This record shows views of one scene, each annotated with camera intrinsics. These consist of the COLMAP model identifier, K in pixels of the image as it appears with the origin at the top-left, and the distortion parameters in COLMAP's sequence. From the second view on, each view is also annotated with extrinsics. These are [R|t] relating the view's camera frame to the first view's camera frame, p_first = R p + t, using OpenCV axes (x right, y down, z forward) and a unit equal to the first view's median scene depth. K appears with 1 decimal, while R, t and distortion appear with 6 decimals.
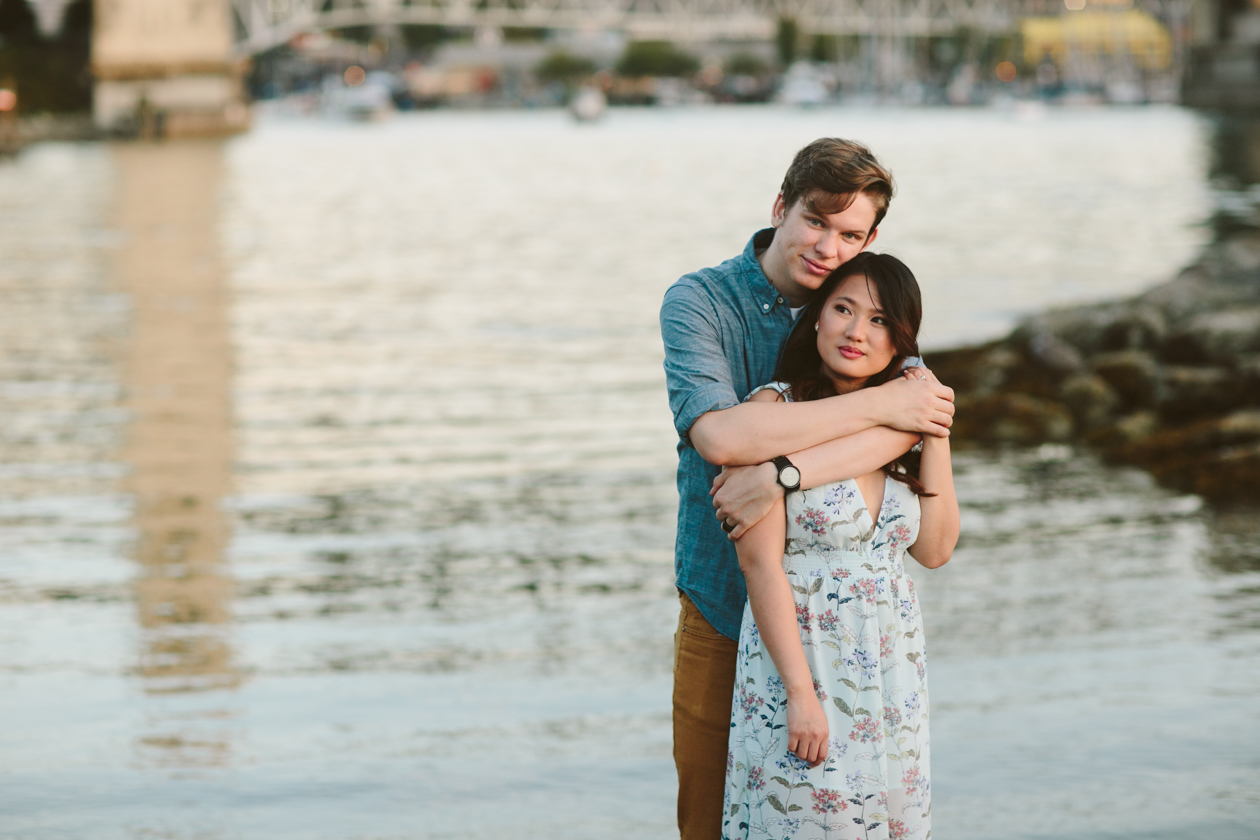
lens RADIAL K [[3056.2, 0, 630.0], [0, 3056.2, 420.0], [0, 0, 1]] dist [-0.102915, -0.377172]
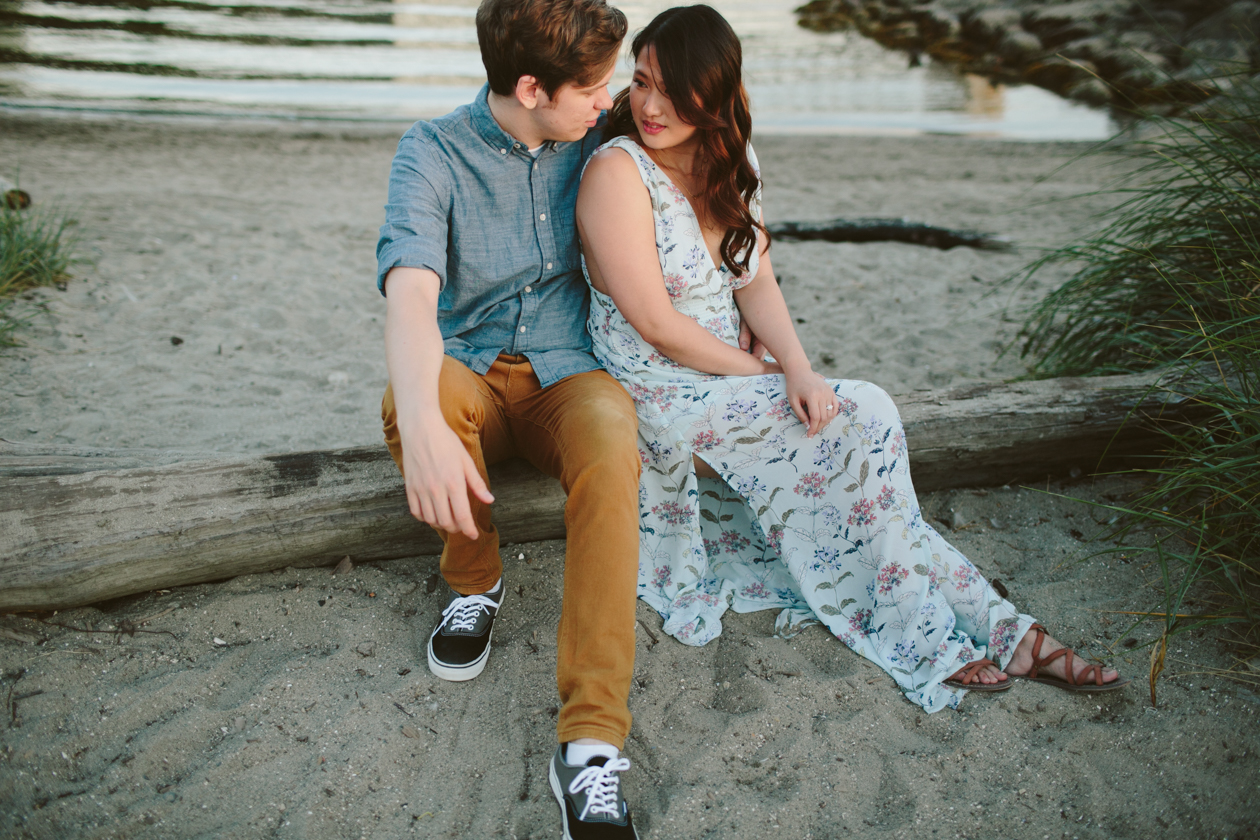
lens RADIAL K [[1234.2, 0, 630.0], [0, 1234.2, 420.0], [0, 0, 1]] dist [-0.062969, 0.021111]
pose [[0.998527, 0.041627, -0.034794, -0.034971], [-0.028686, 0.949436, 0.312648, 0.000406], [0.046050, -0.311189, 0.949232, -0.408065]]
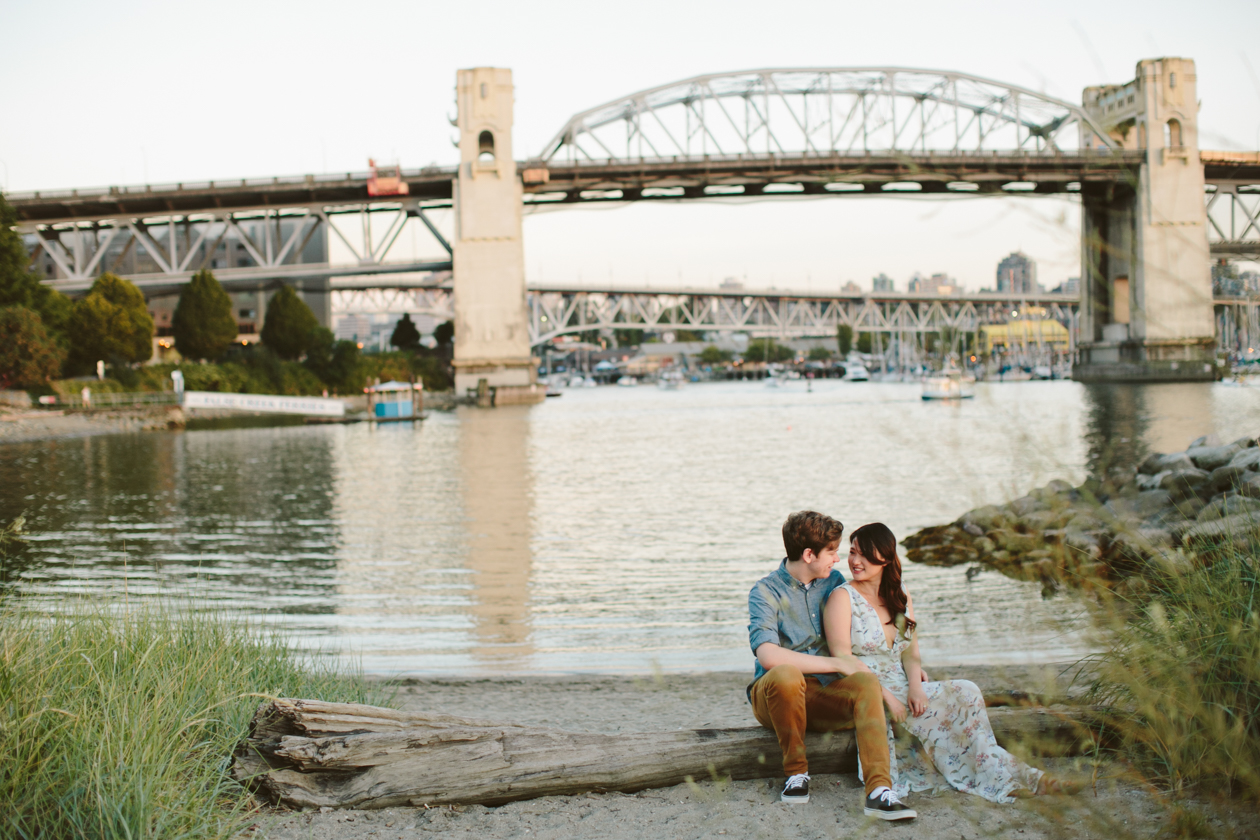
lens RADIAL K [[1864.3, 0, 630.0], [0, 1864.3, 420.0], [0, 0, 1]] dist [-0.106727, 0.117289]
pose [[0.997992, -0.009458, -0.062633, -0.064888], [0.004613, 0.997016, -0.077059, 0.008228], [0.063175, 0.076616, 0.995057, -0.720958]]
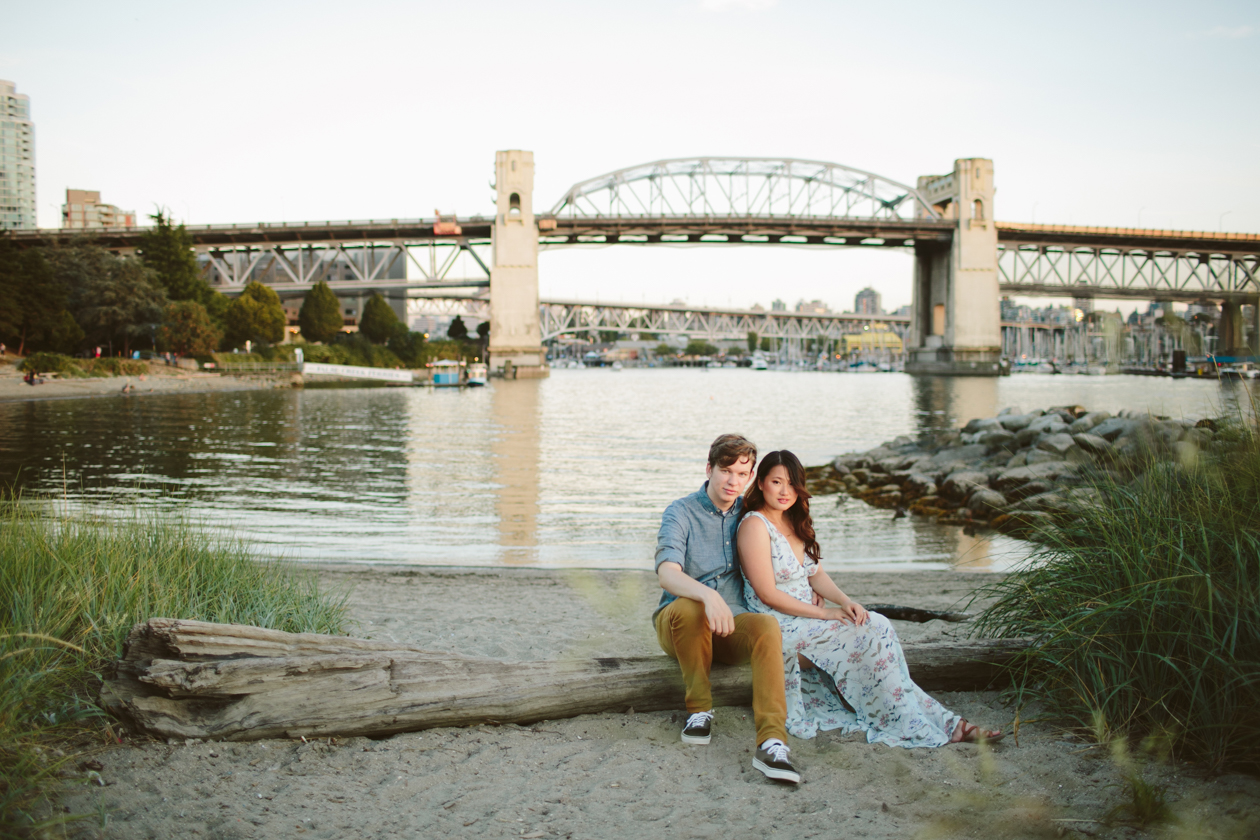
lens RADIAL K [[1234.2, 0, 630.0], [0, 1234.2, 420.0], [0, 0, 1]] dist [-0.062969, 0.021111]
pose [[0.998805, 0.019722, -0.044709, -0.058892], [-0.022176, 0.998236, -0.055065, 0.008183], [0.043544, 0.055991, 0.997481, -0.564774]]
